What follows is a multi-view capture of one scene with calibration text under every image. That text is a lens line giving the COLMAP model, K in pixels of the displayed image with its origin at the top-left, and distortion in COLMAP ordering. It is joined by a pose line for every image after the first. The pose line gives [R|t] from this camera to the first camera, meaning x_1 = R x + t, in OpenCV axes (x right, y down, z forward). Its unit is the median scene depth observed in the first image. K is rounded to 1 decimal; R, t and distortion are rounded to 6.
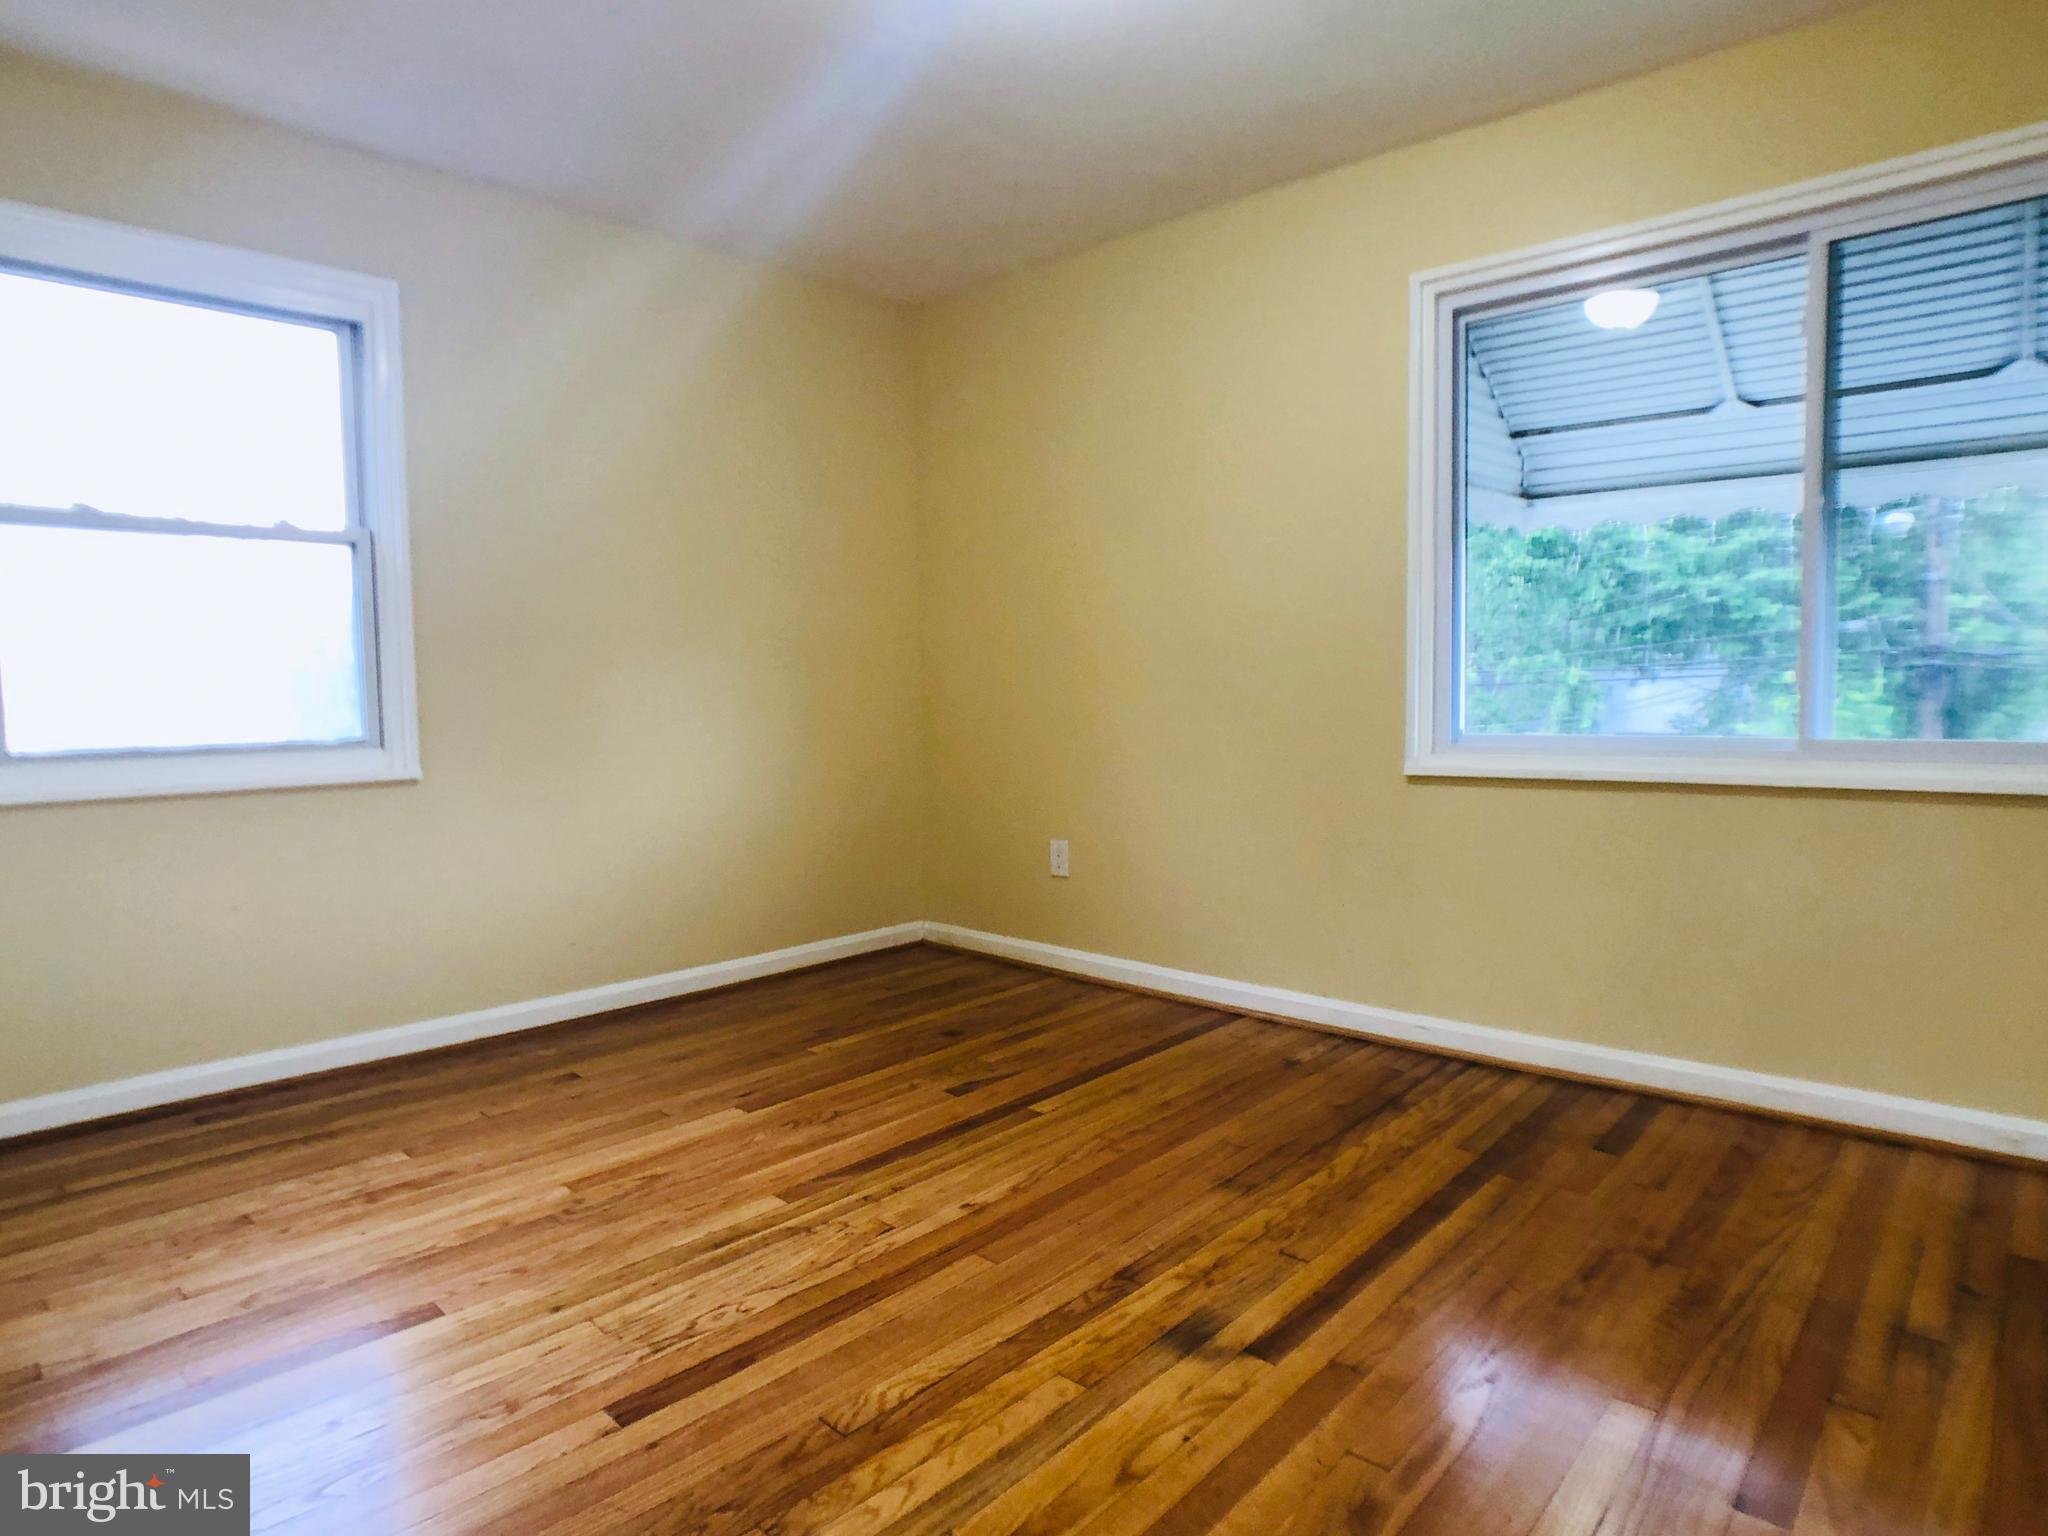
lens RADIAL K [[1152.1, 0, 996.4], [0, 1152.1, 790.3], [0, 0, 1]] dist [-0.053641, 0.003142]
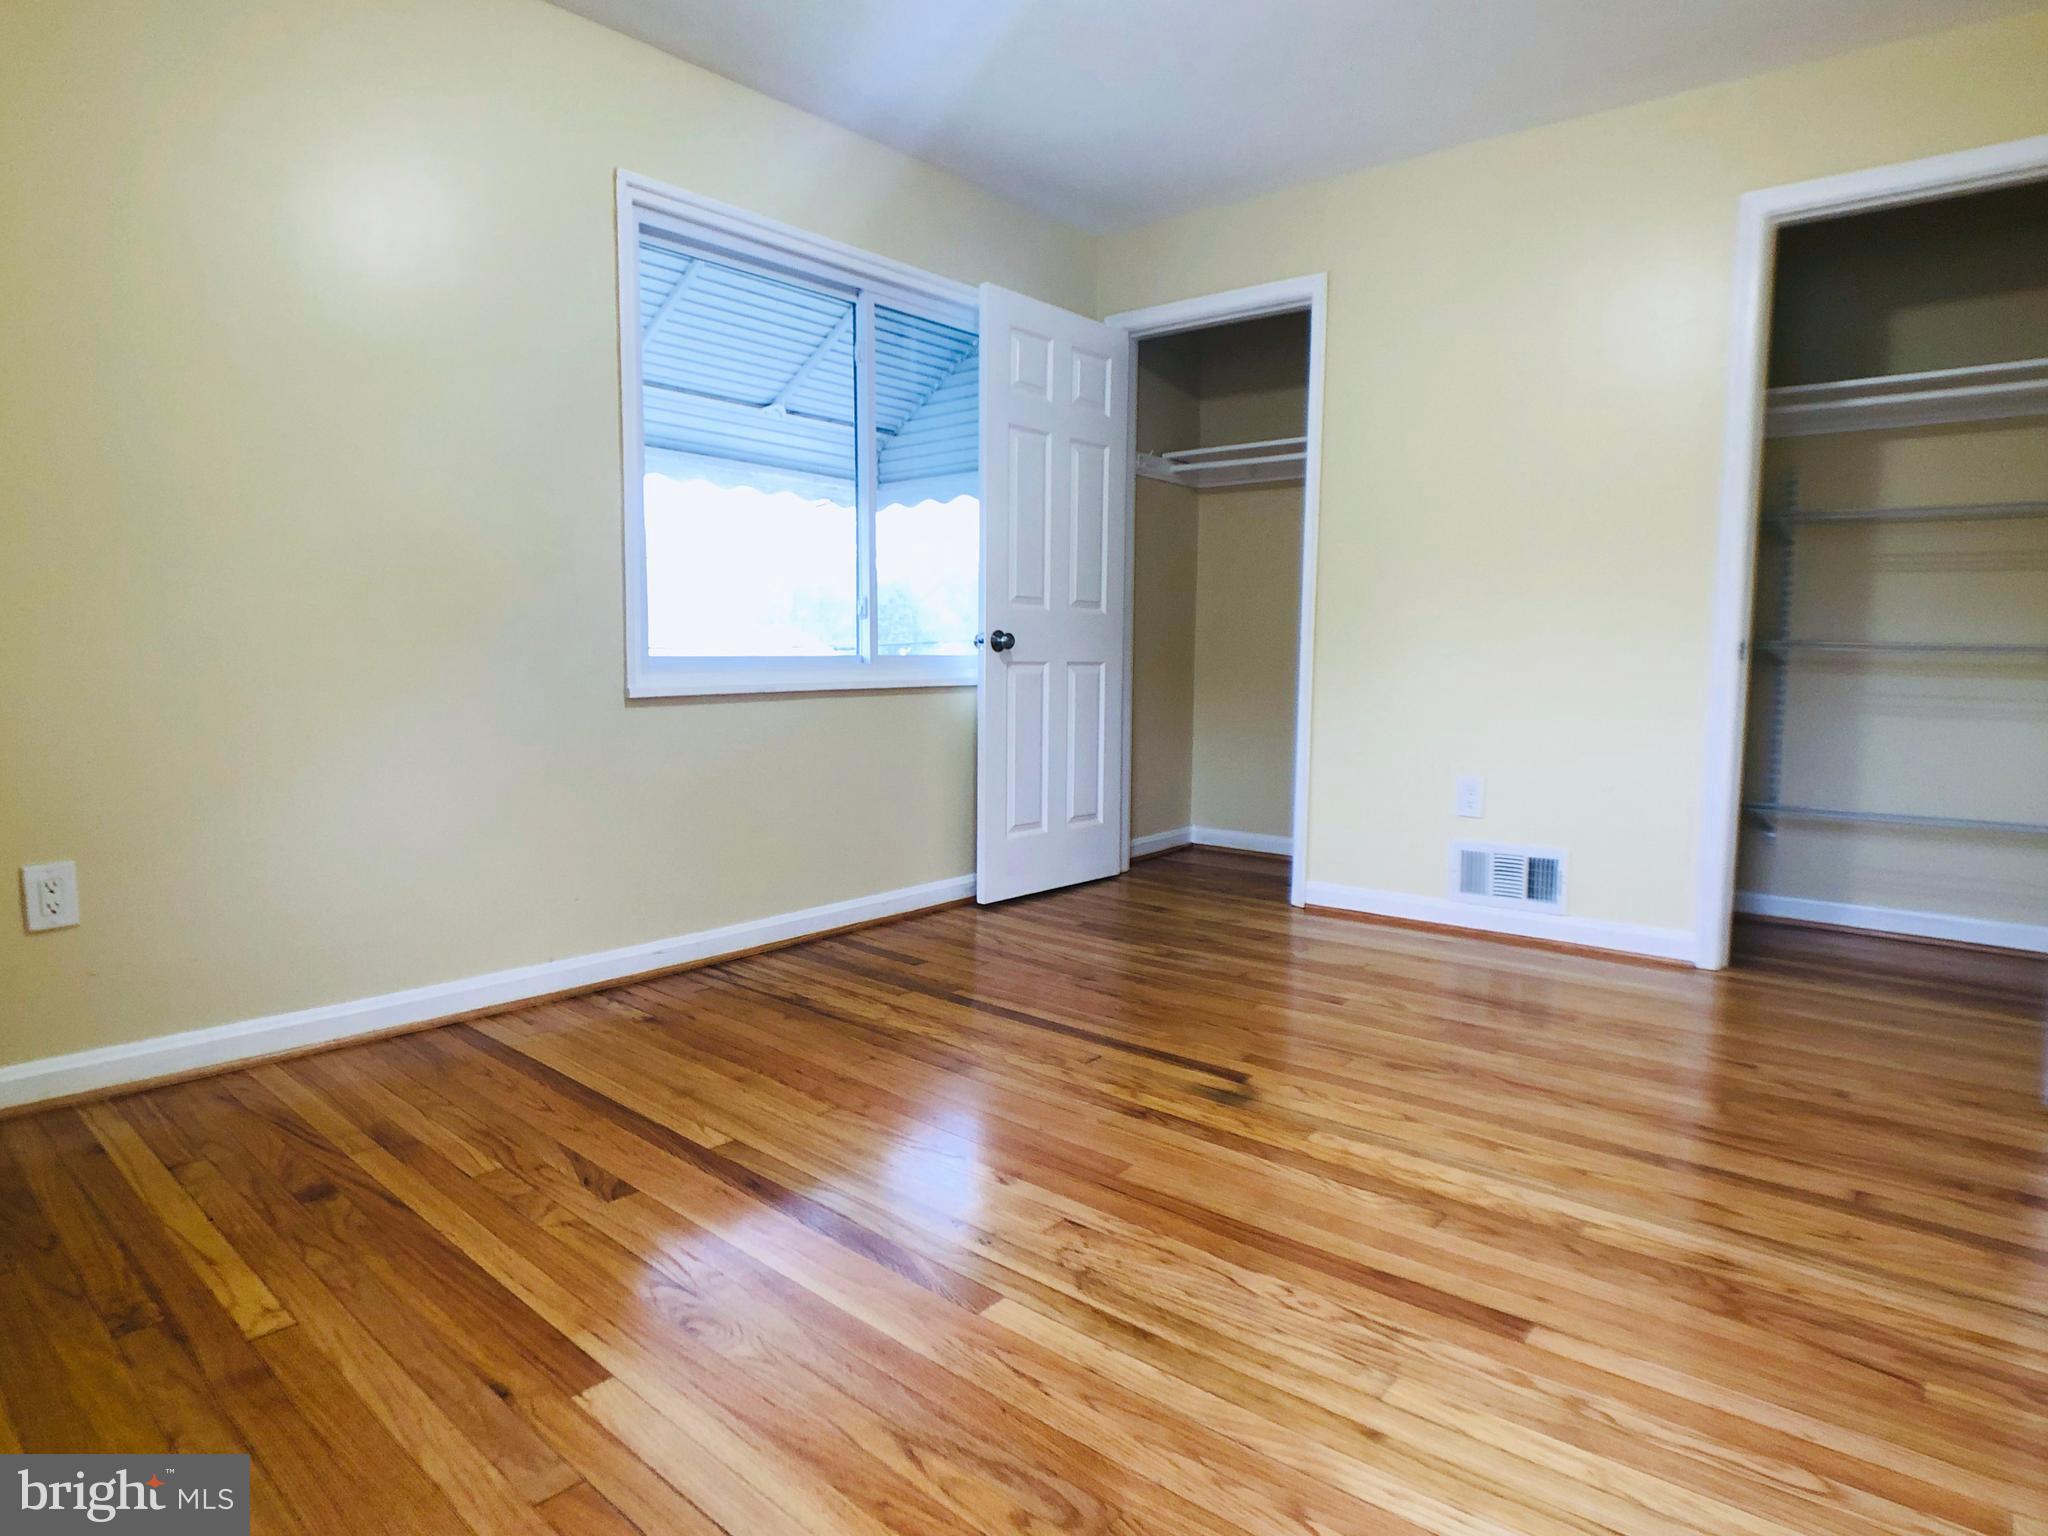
lens RADIAL K [[1152.1, 0, 996.4], [0, 1152.1, 790.3], [0, 0, 1]] dist [-0.053641, 0.003142]
pose [[-0.068730, -0.094197, 0.993178, -0.796899], [0.071173, 0.992533, 0.099062, -0.012475], [-0.995093, 0.077496, -0.061513, 0.969903]]
